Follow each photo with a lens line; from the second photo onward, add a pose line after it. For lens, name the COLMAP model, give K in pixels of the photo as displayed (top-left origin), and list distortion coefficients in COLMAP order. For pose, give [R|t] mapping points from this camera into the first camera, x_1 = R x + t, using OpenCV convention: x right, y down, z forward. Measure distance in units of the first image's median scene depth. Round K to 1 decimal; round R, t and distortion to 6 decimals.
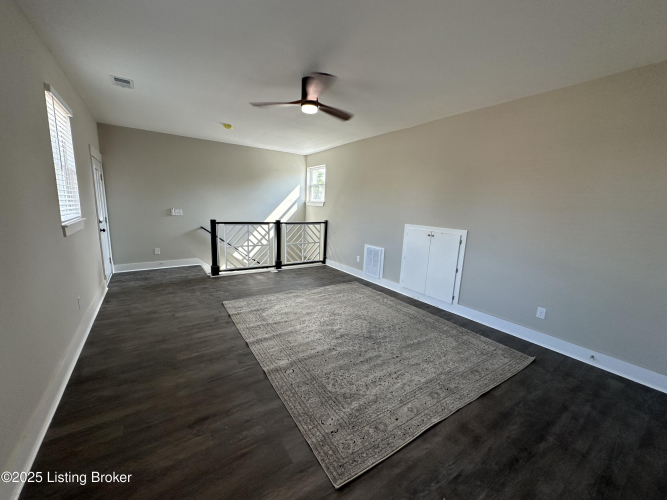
lens RADIAL K [[265.5, 0, 333.0], [0, 265.5, 248.8], [0, 0, 1]] dist [0.001037, -0.000237]
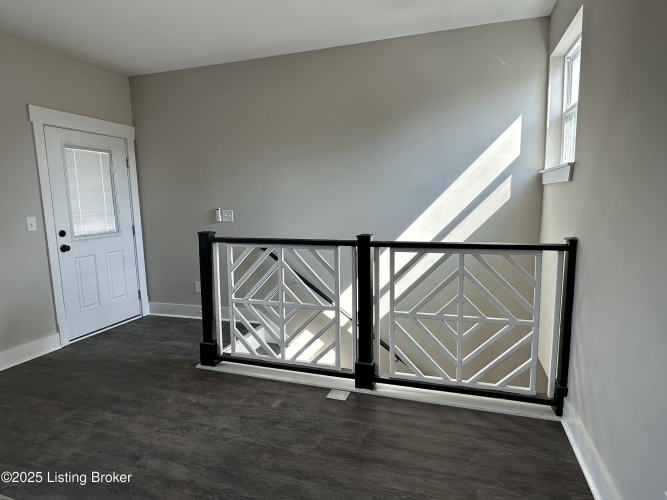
lens RADIAL K [[392.9, 0, 328.6], [0, 392.9, 249.5], [0, 0, 1]] dist [0.006349, 0.000693]
pose [[0.593367, 0.057522, -0.802874, 0.196244], [-0.088474, 0.996061, 0.005975, -0.123329], [0.800055, 0.067488, 0.596119, 0.945324]]
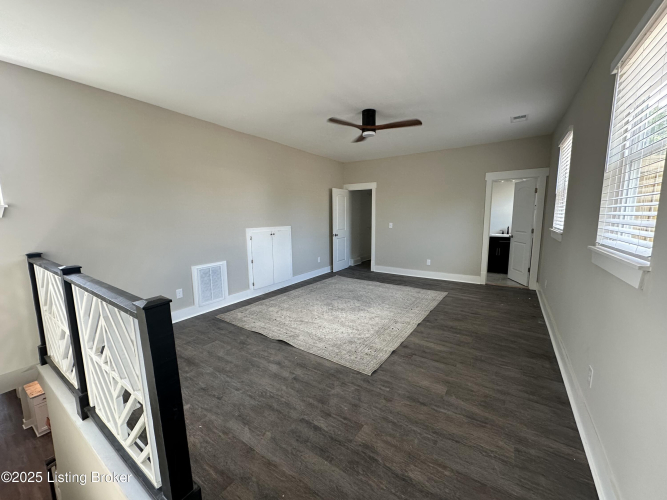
lens RADIAL K [[265.5, 0, 331.8], [0, 265.5, 249.7], [0, 0, 1]] dist [0.001037, -0.000237]
pose [[-0.365954, -0.161128, 0.916578, -0.824794], [0.146754, 0.962583, 0.227809, -0.211651], [-0.918989, 0.217879, -0.328615, 1.118260]]
